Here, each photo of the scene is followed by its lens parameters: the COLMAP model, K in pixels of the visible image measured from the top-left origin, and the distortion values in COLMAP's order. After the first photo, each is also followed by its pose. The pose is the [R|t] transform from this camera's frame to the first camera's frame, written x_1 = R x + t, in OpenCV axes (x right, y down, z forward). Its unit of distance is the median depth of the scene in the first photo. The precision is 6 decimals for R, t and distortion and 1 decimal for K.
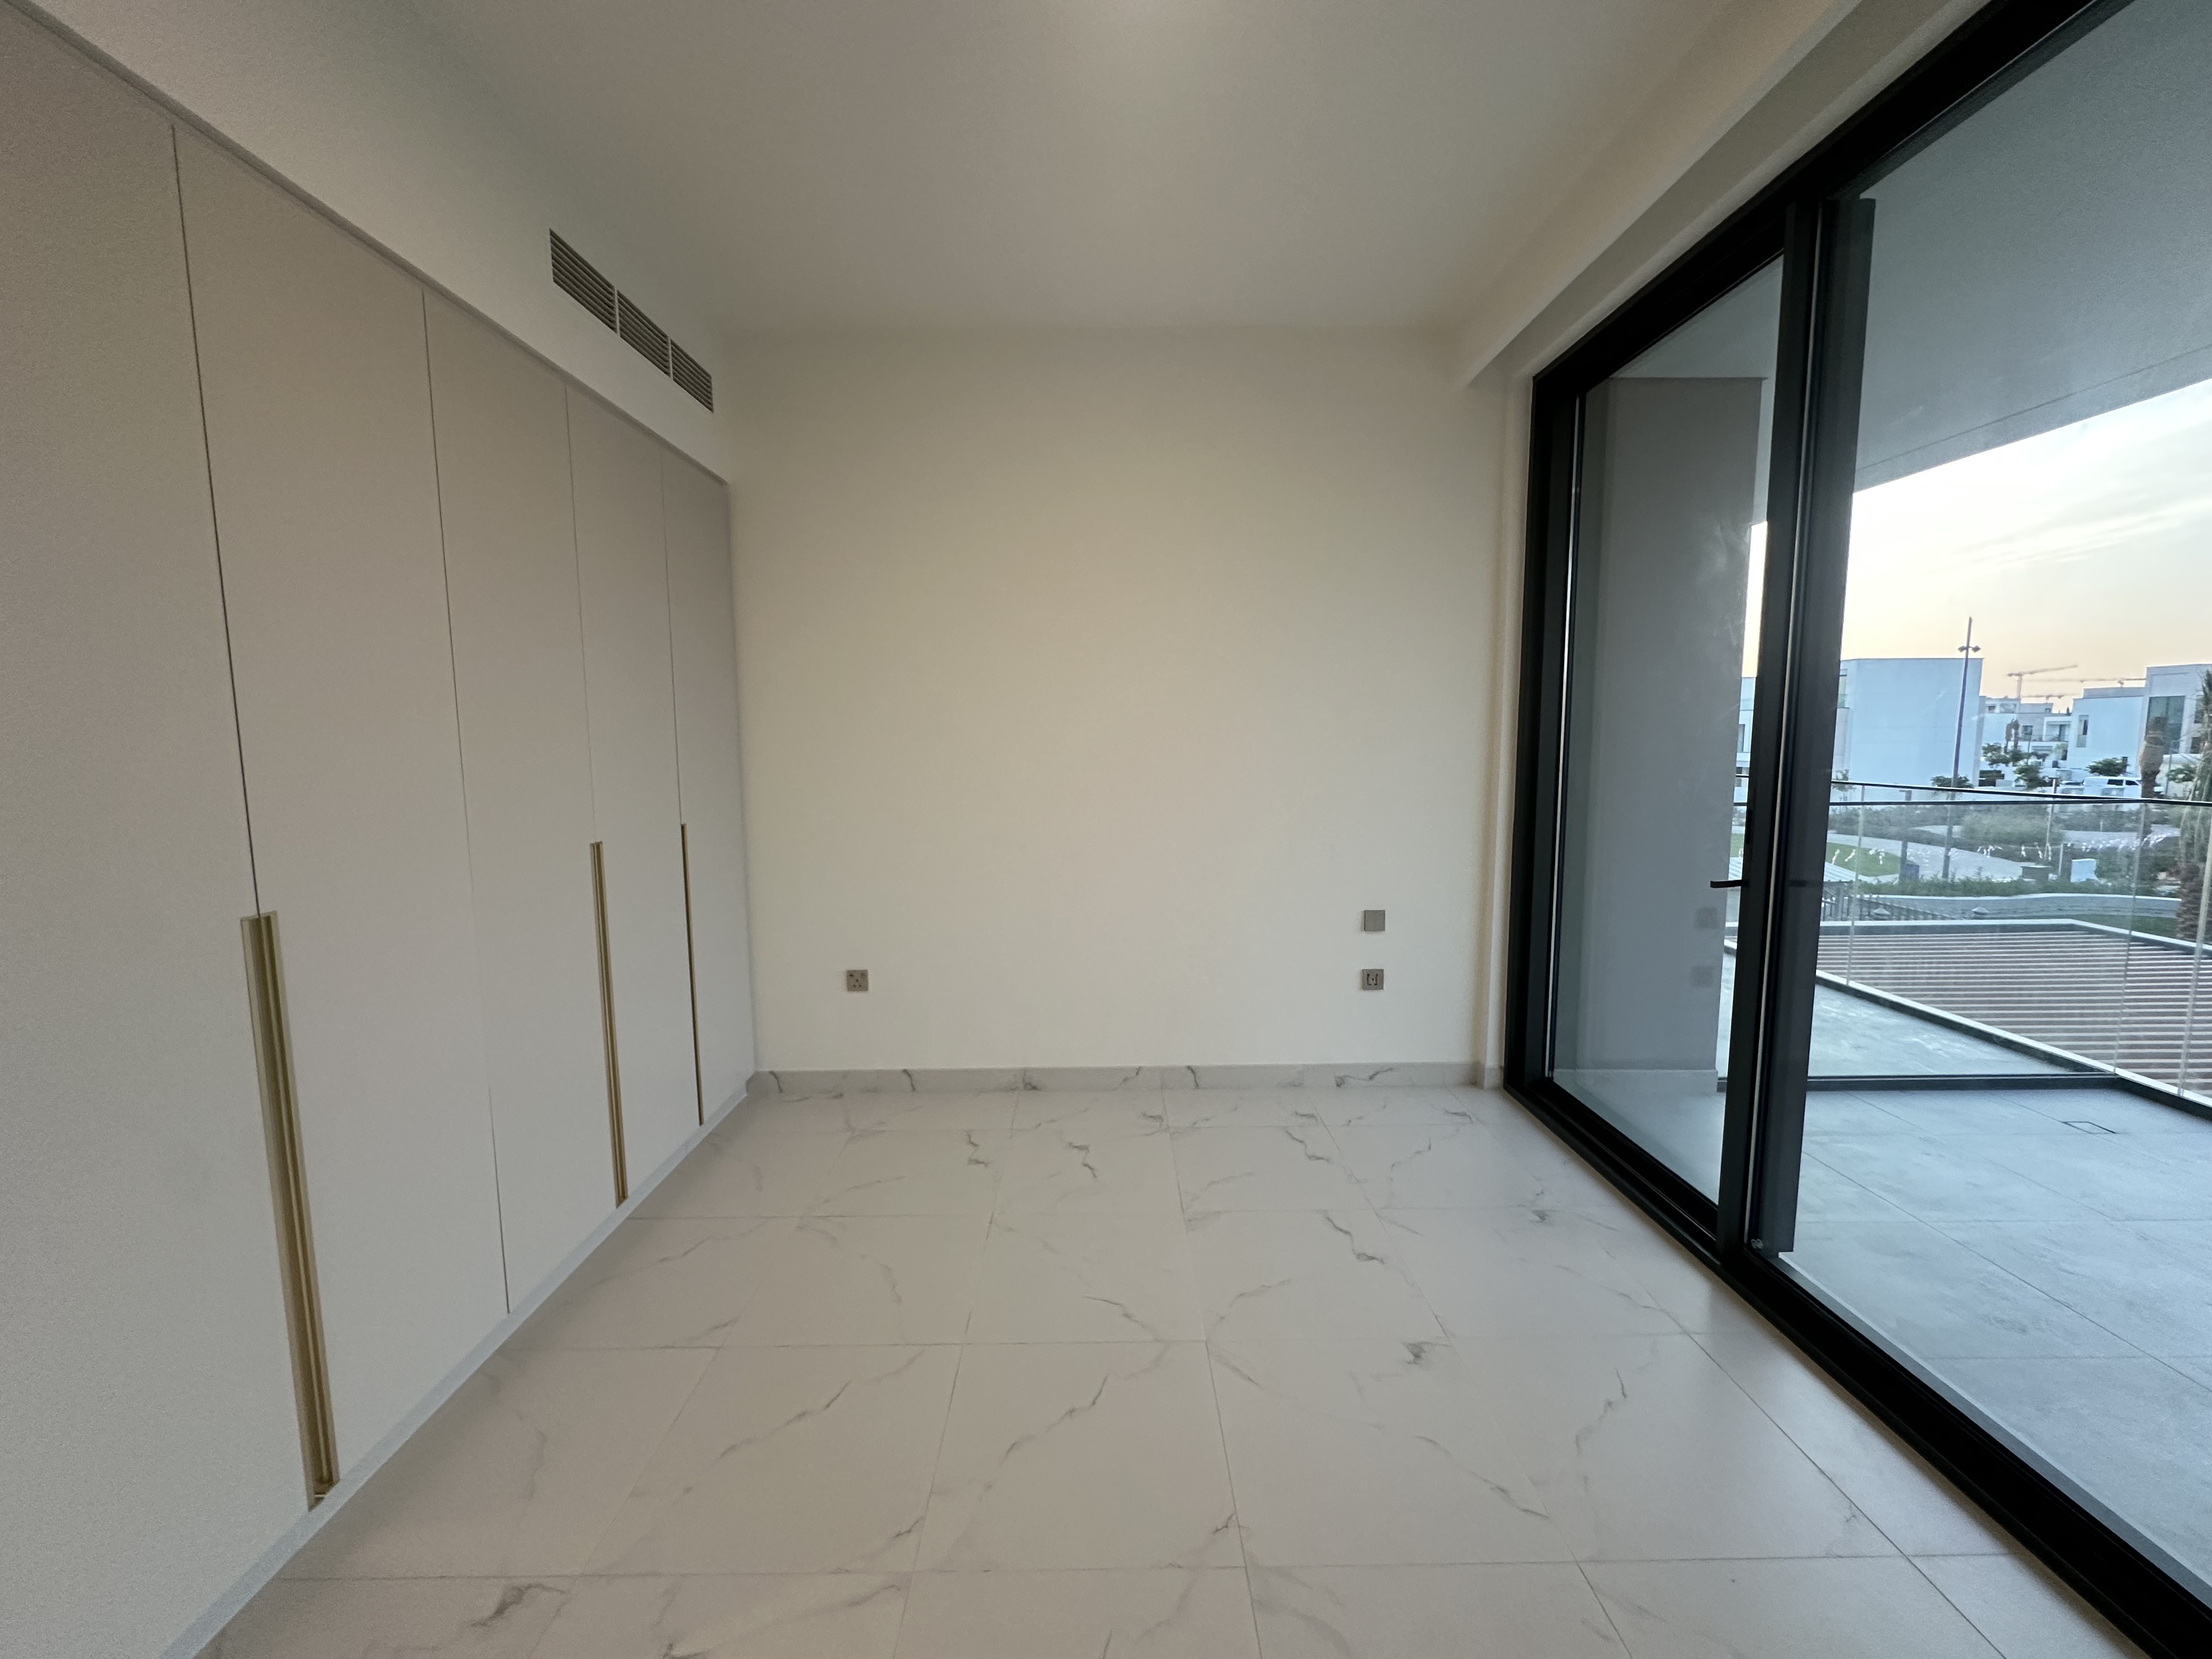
lens RADIAL K [[888.9, 0, 1106.0], [0, 888.9, 829.5], [0, 0, 1]] dist [-0.003130, 0.000221]
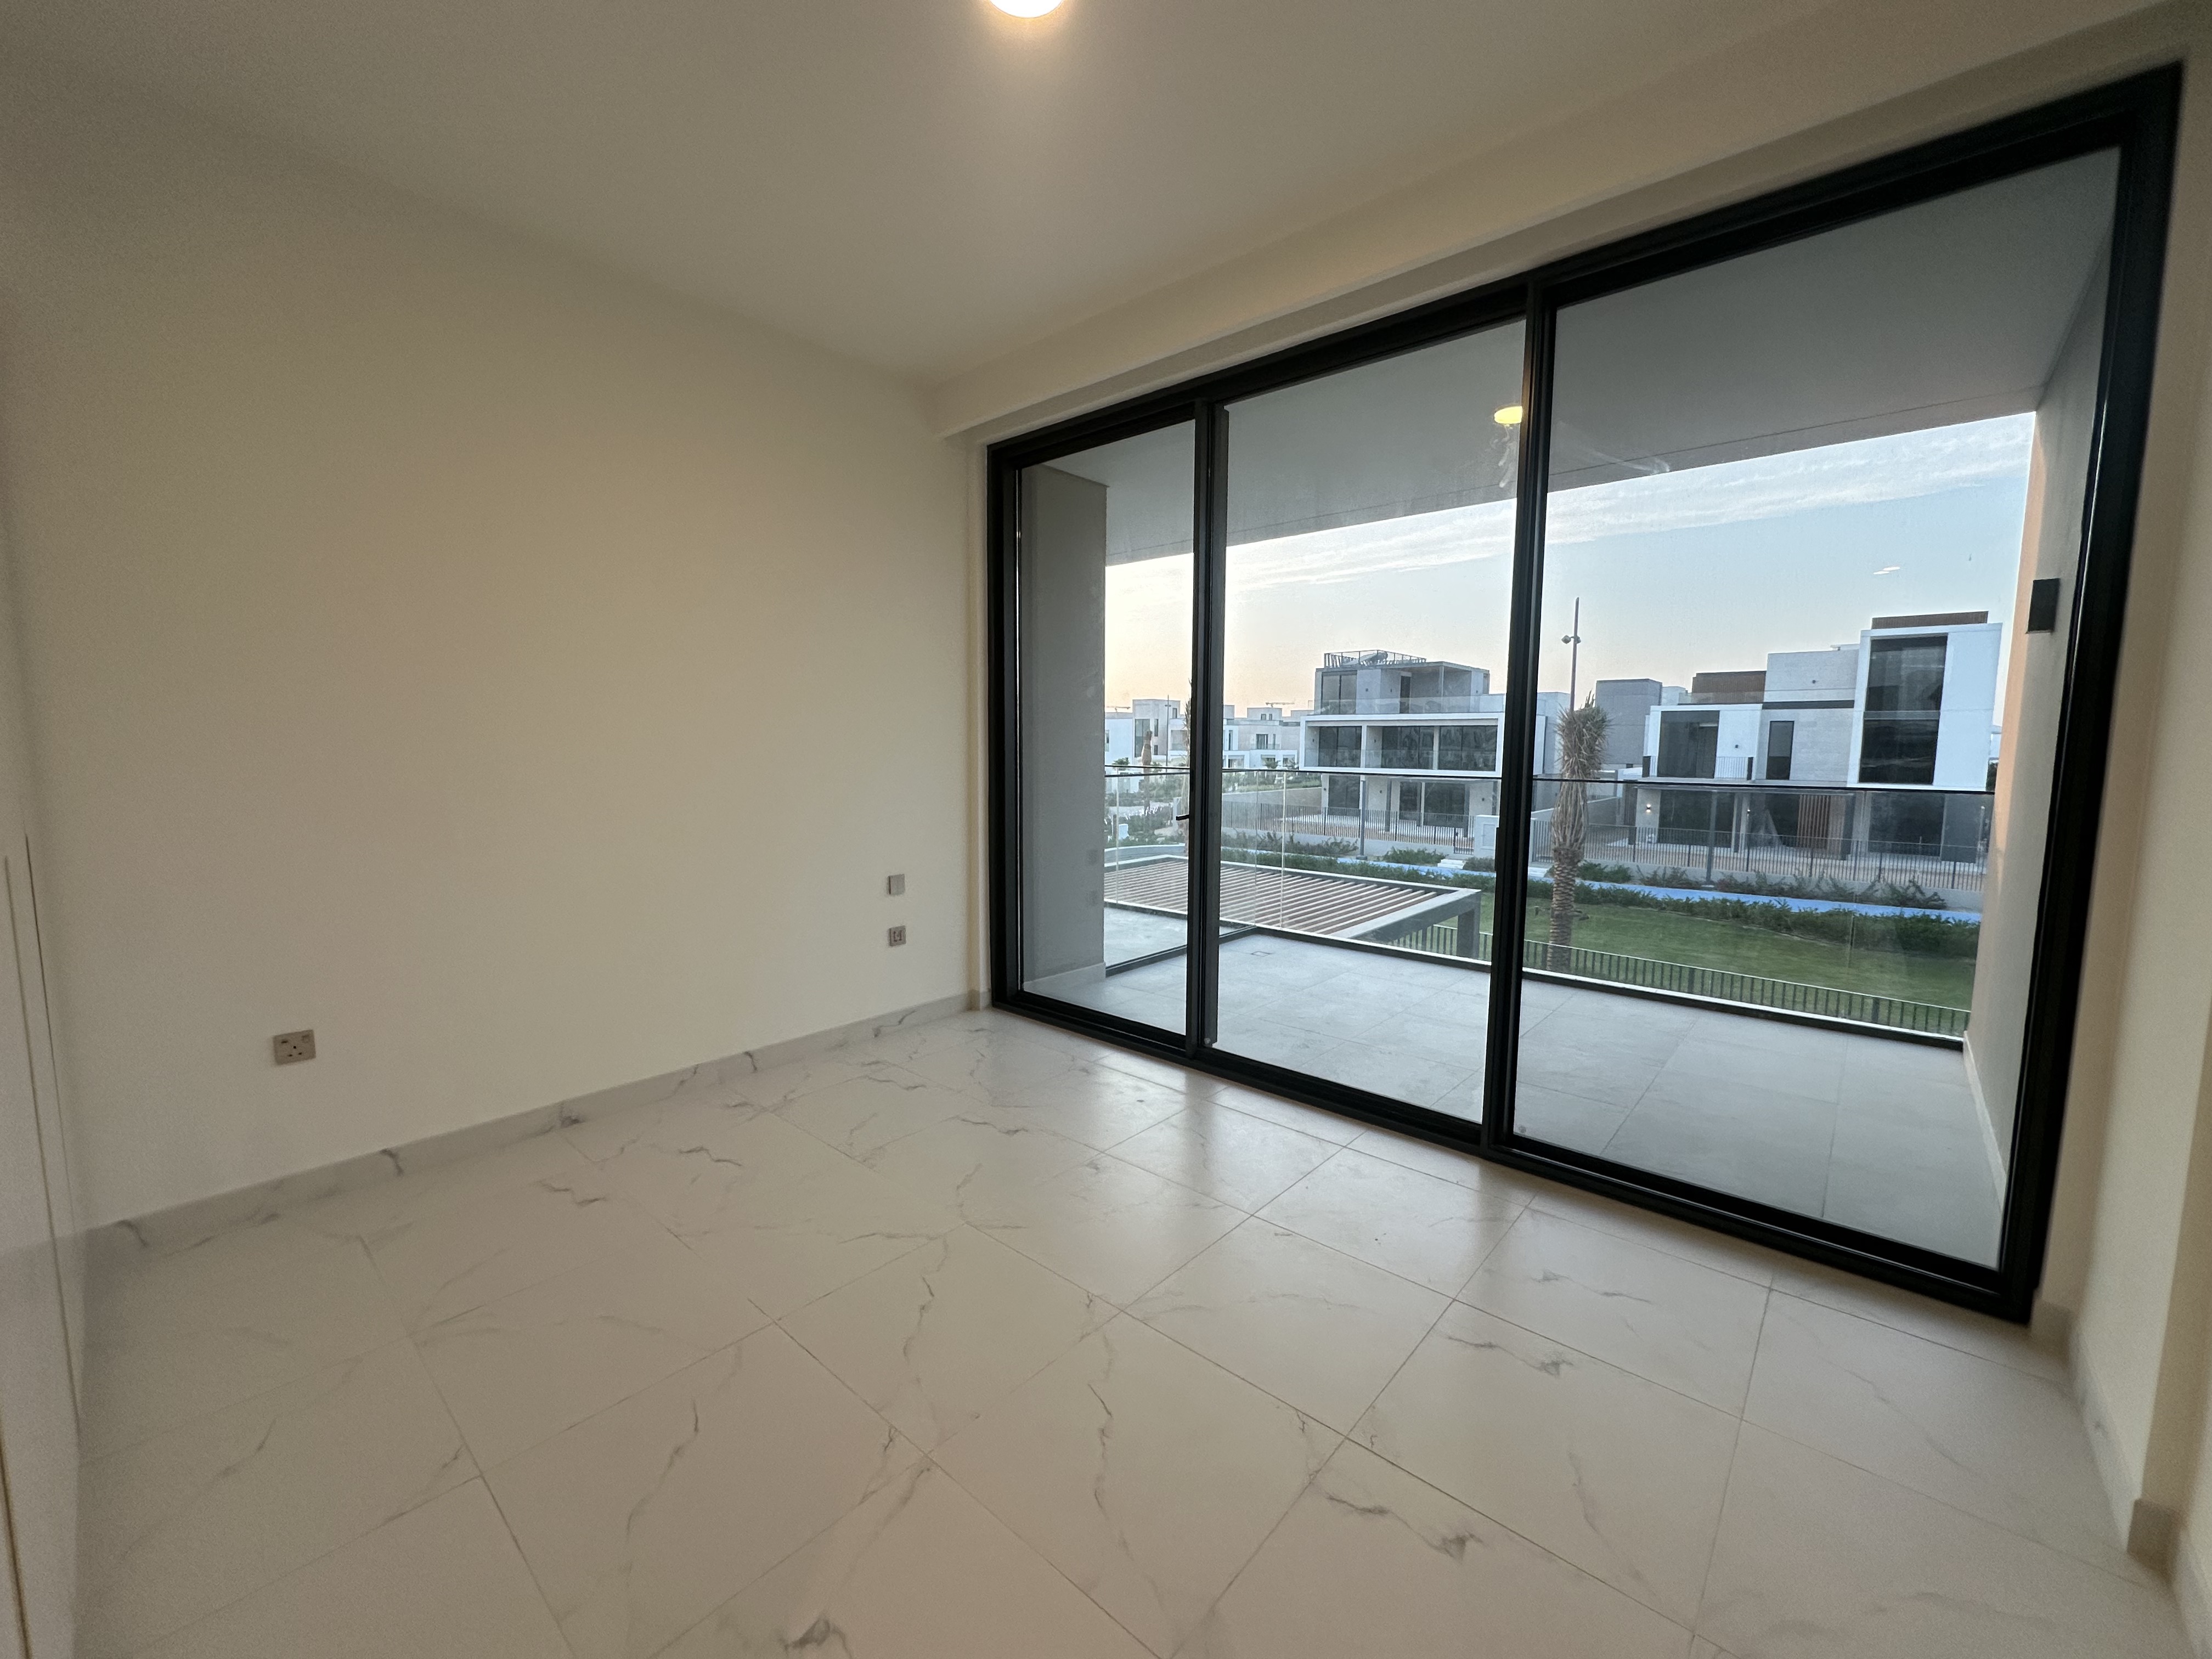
lens RADIAL K [[888.9, 0, 1106.0], [0, 888.9, 829.5], [0, 0, 1]] dist [-0.003130, 0.000221]
pose [[0.666775, -0.064510, 0.742462, -0.360613], [0.068540, 0.997333, 0.025102, 0.021608], [-0.742101, 0.034151, 0.669418, 0.029929]]
